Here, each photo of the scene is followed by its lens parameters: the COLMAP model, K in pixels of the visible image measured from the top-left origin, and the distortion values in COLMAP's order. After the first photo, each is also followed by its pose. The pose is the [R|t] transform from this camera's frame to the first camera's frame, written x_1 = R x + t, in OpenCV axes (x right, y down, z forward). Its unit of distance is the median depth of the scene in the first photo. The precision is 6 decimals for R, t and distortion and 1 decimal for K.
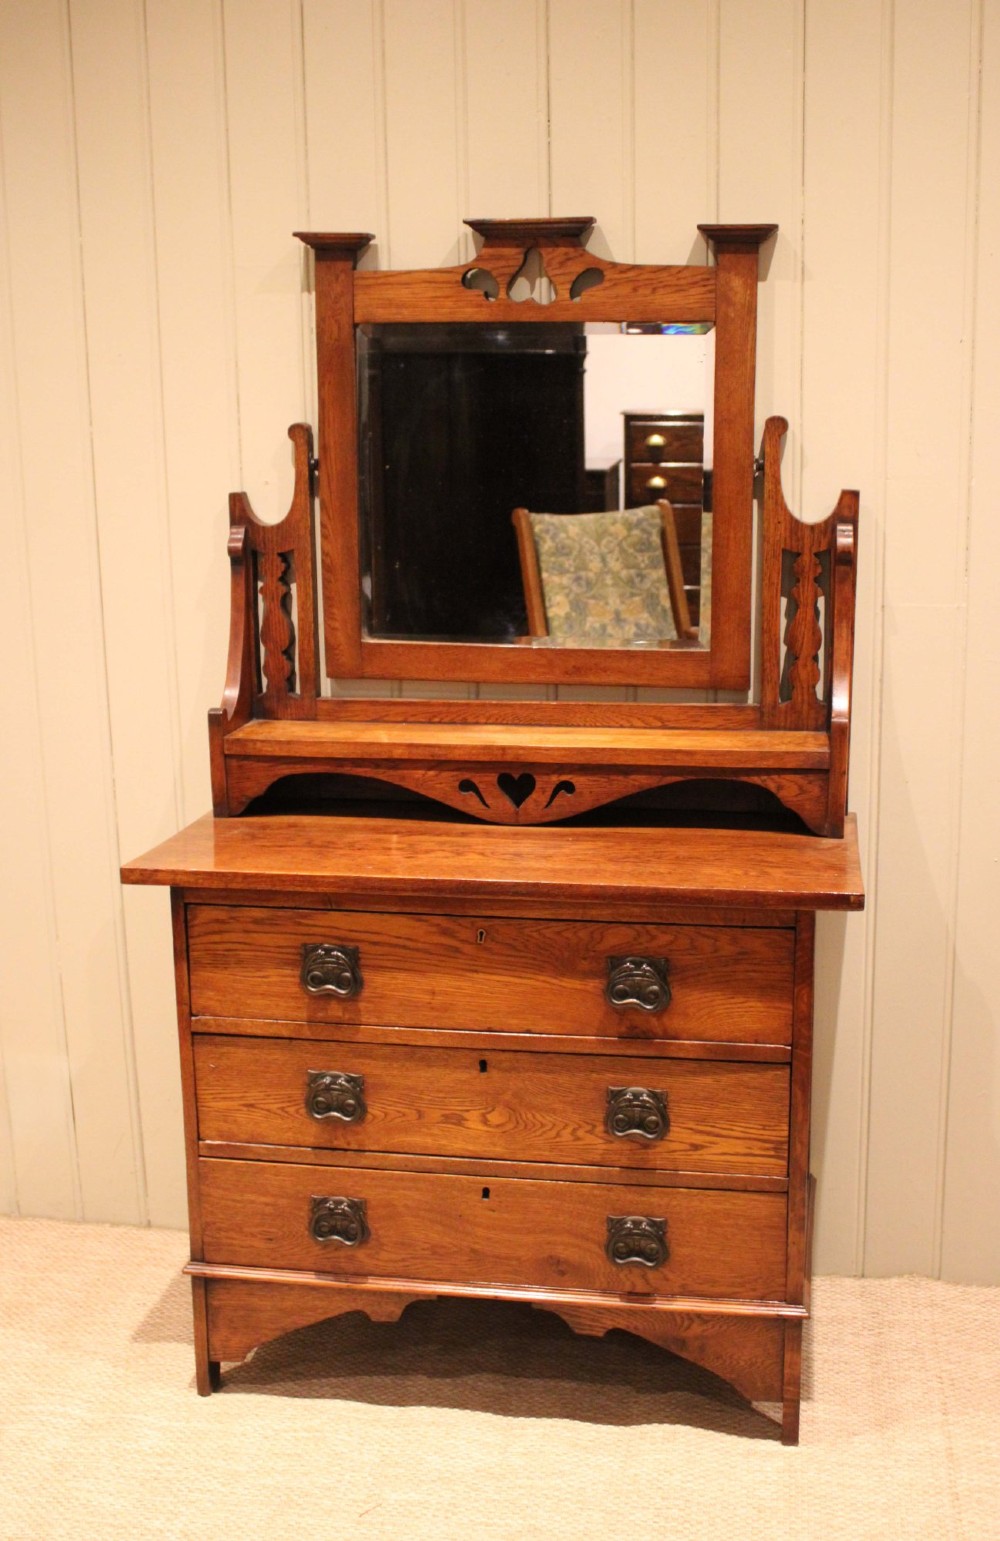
lens RADIAL K [[1757.7, 0, 501.1], [0, 1757.7, 762.3], [0, 0, 1]] dist [-0.115590, 0.000000]
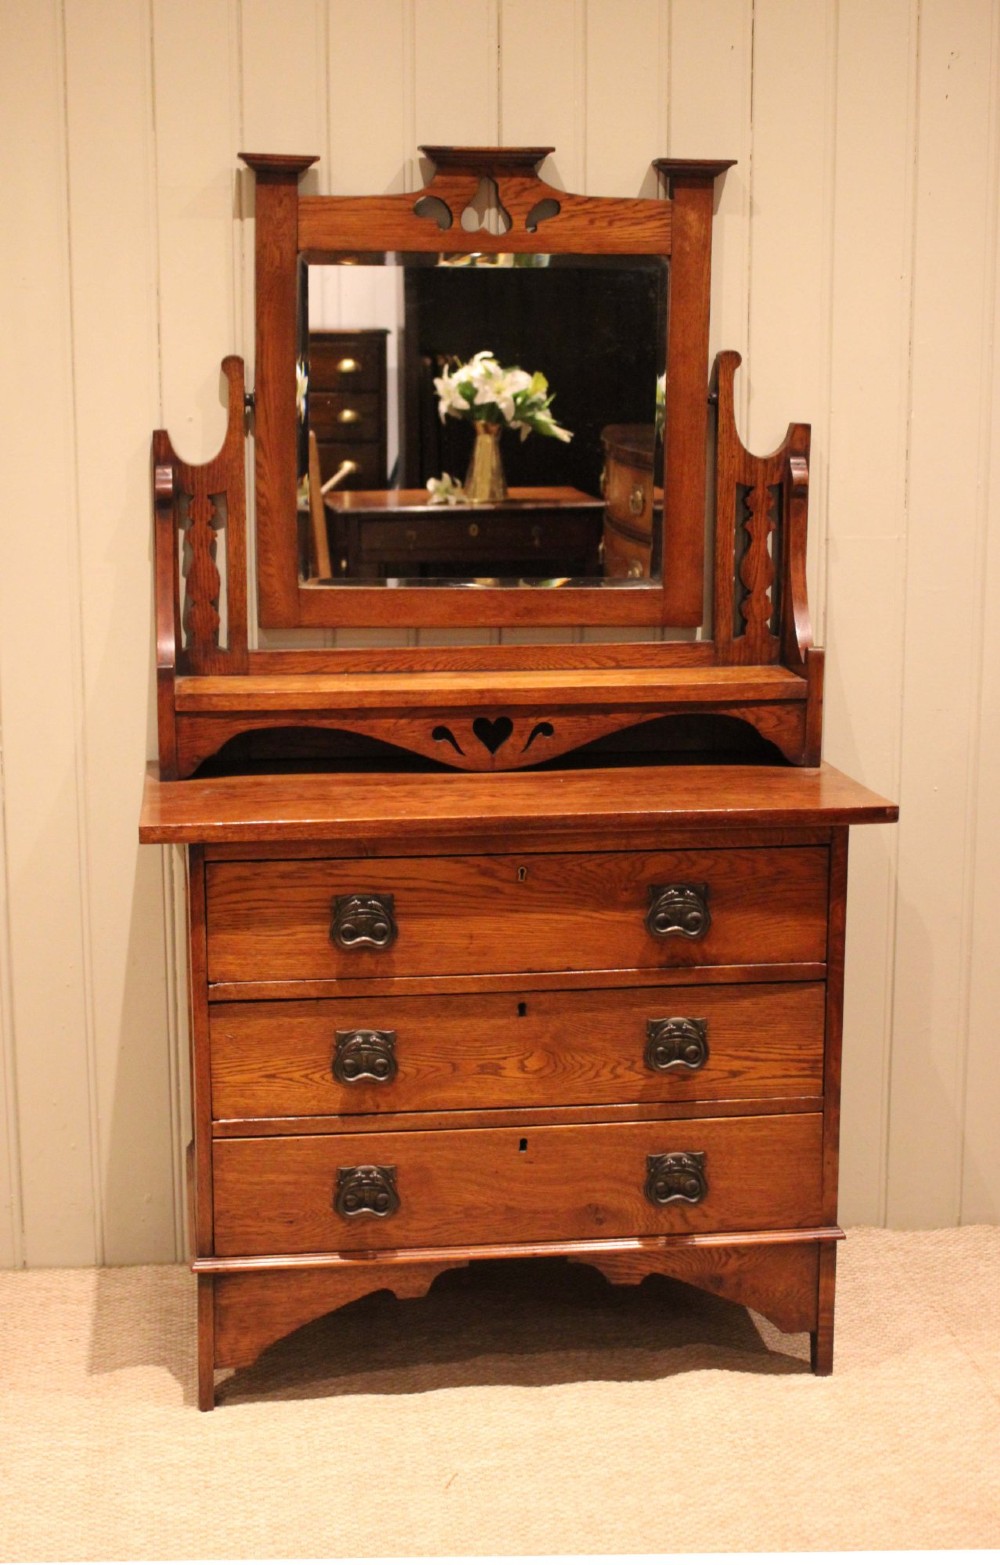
lens RADIAL K [[2319.0, 0, 440.5], [0, 2319.0, 715.4], [0, 0, 1]] dist [-0.081387, 0.000000]
pose [[0.960452, -0.037436, 0.275916, -0.378312], [0.048940, 0.998191, -0.034922, 0.049200], [-0.274110, 0.047044, 0.960547, -0.220380]]
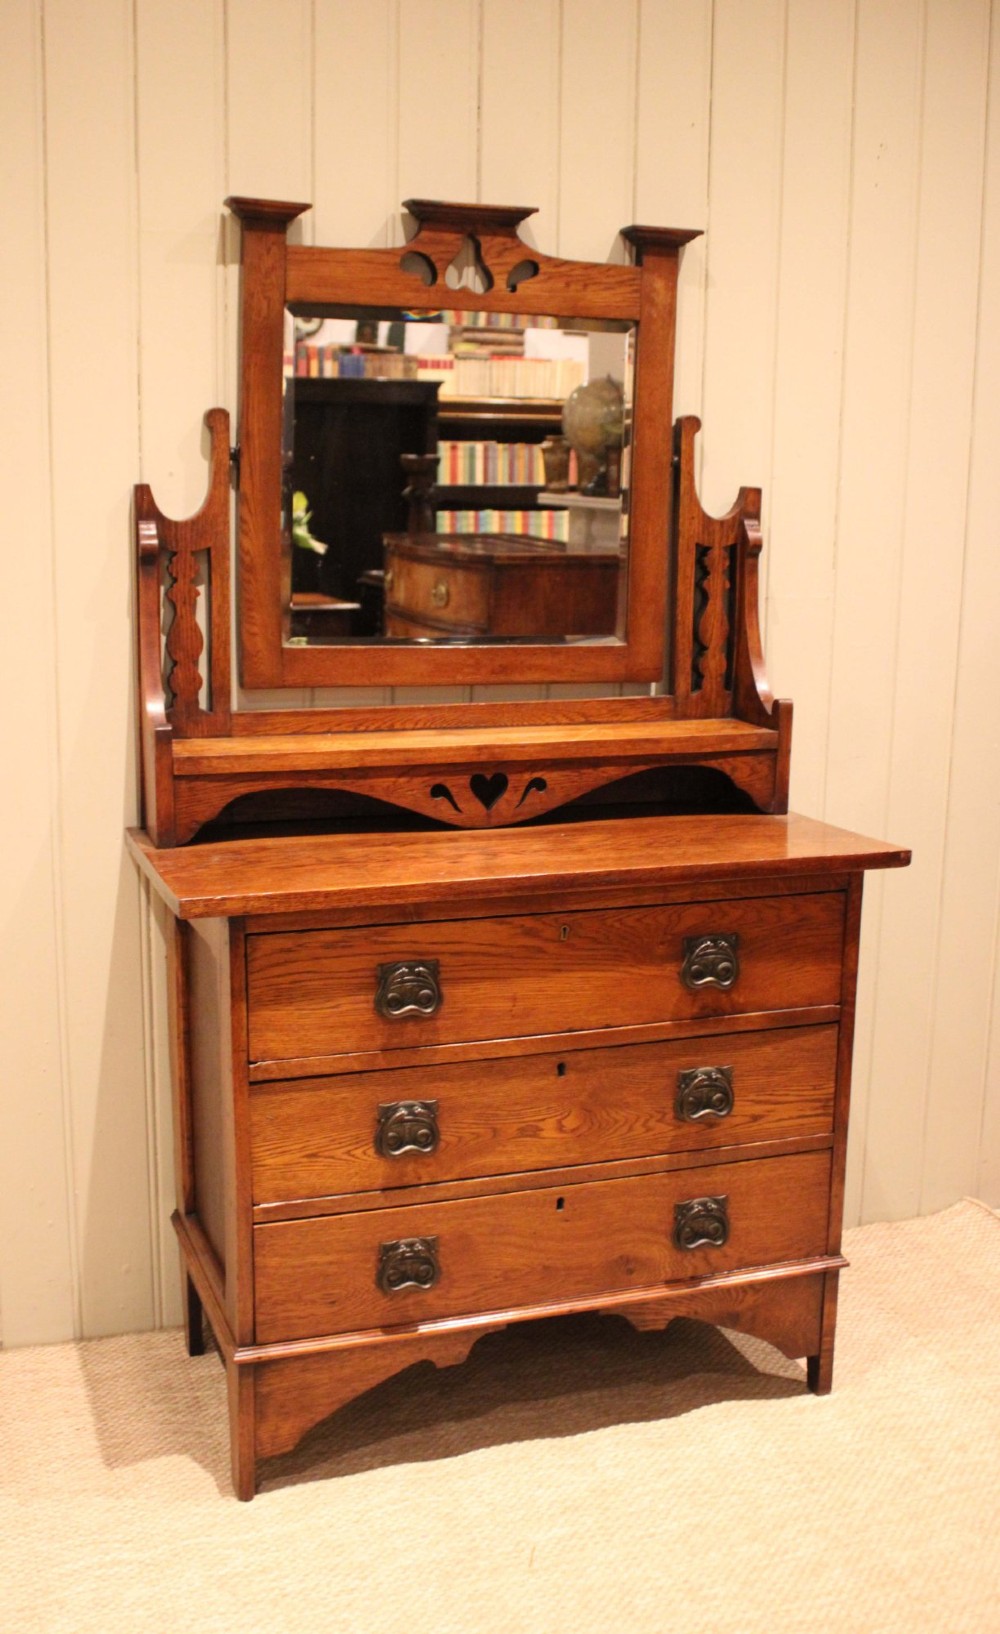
lens RADIAL K [[1765.6, 0, 480.9], [0, 1765.6, 789.8], [0, 0, 1]] dist [-0.119189, 0.000000]
pose [[0.873612, -0.063871, 0.482414, -0.473118], [0.078620, 0.996851, -0.010392, 0.025230], [-0.480231, 0.047006, 0.875882, 0.157126]]
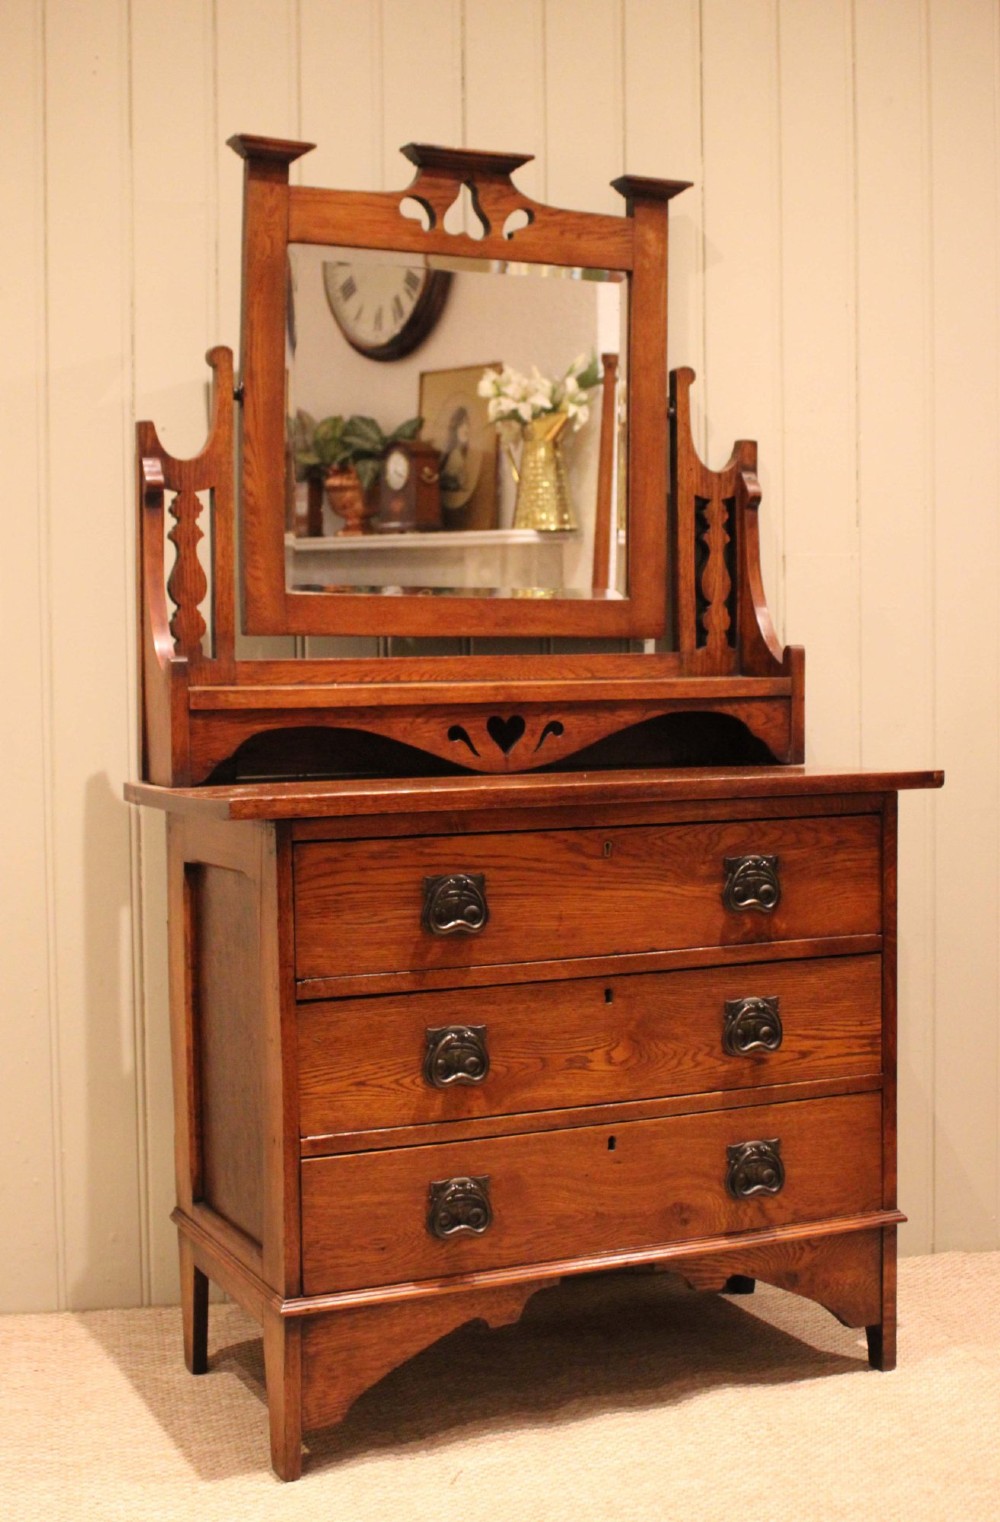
lens RADIAL K [[2112.3, 0, 490.3], [0, 2112.3, 693.5], [0, 0, 1]] dist [-0.099236, 0.000000]
pose [[0.823720, -0.008462, 0.566933, -0.646263], [0.116298, 0.981151, -0.154329, 0.169847], [-0.554941, 0.193057, 0.809178, 0.098393]]
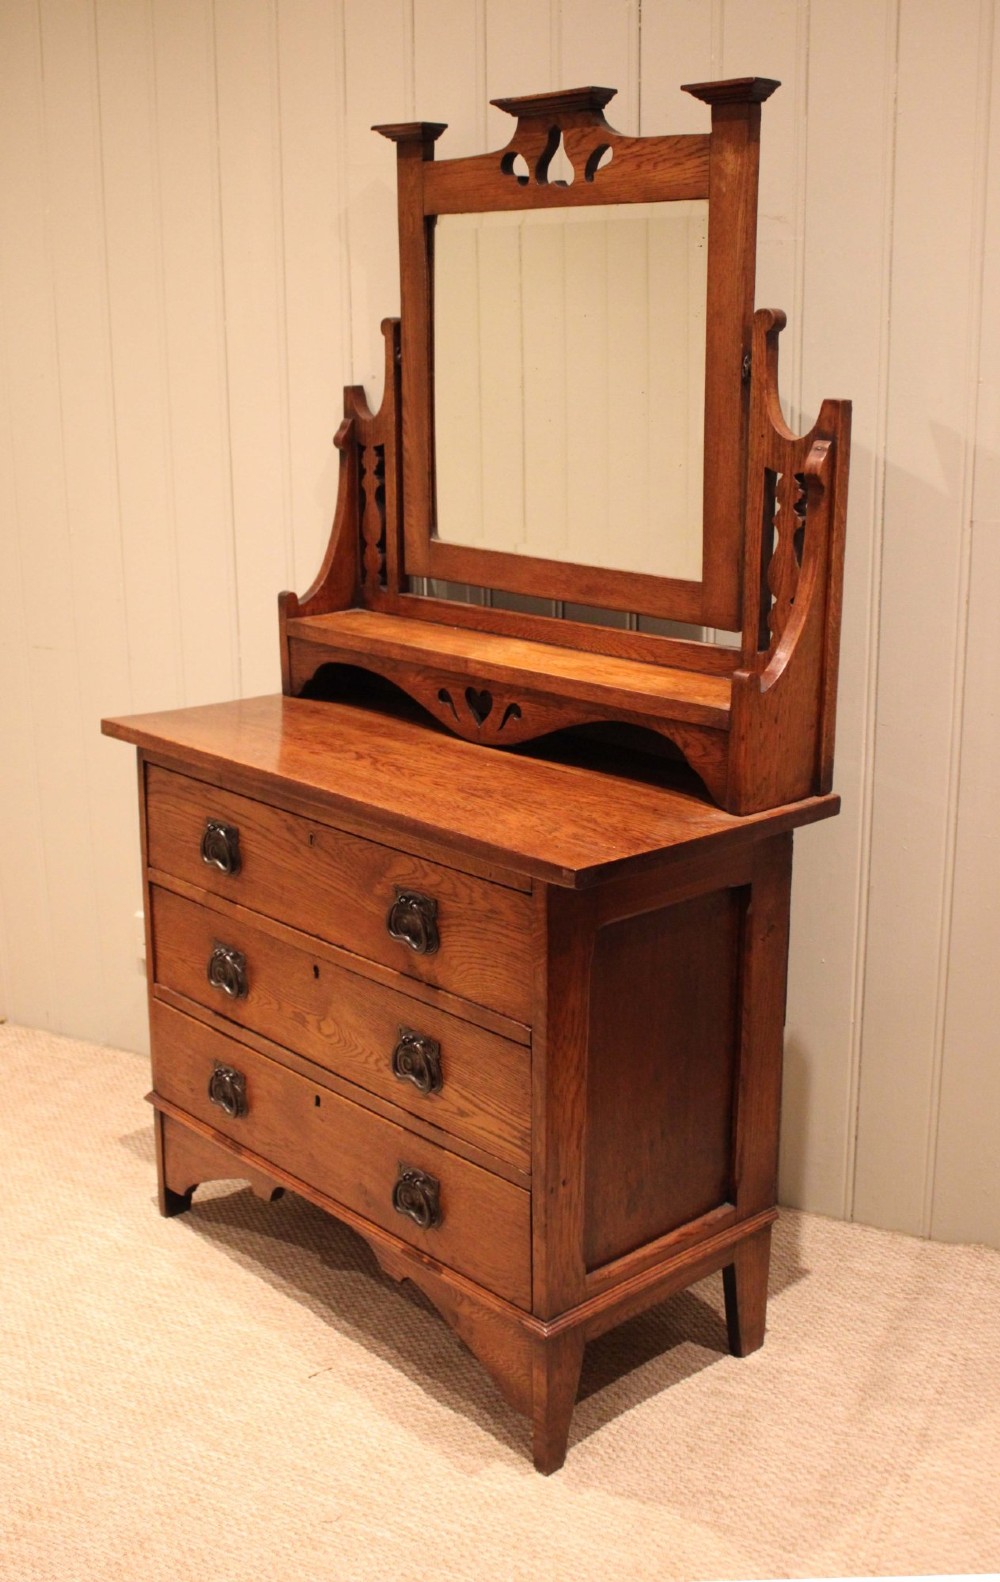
lens RADIAL K [[1680.2, 0, 443.6], [0, 1680.2, 756.2], [0, 0, 1]] dist [-0.119861, 0.000000]
pose [[0.780043, 0.159133, -0.605152, 0.558364], [-0.131591, 0.987212, 0.089979, -0.037731], [0.611732, 0.009445, 0.791009, 0.279198]]
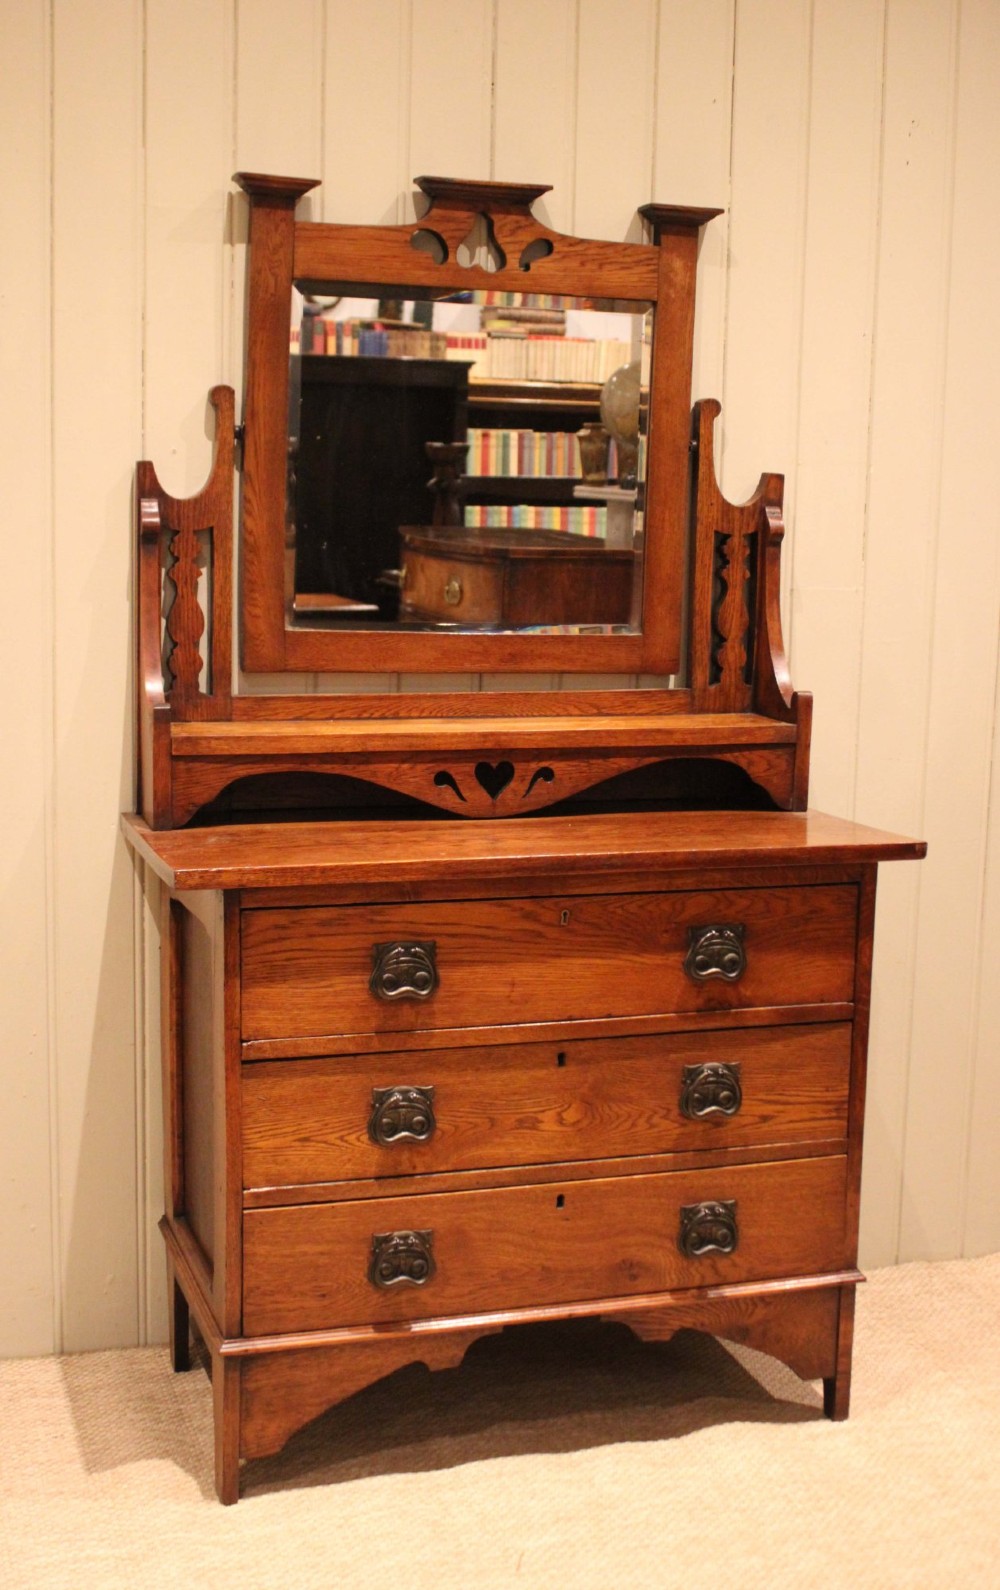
lens RADIAL K [[2064.7, 0, 489.8], [0, 2064.7, 748.3], [0, 0, 1]] dist [-0.091173, 0.000000]
pose [[0.883706, -0.028895, 0.467149, -0.519549], [0.065875, 0.995836, -0.063019, 0.069716], [-0.463383, 0.086464, 0.881930, 0.028617]]
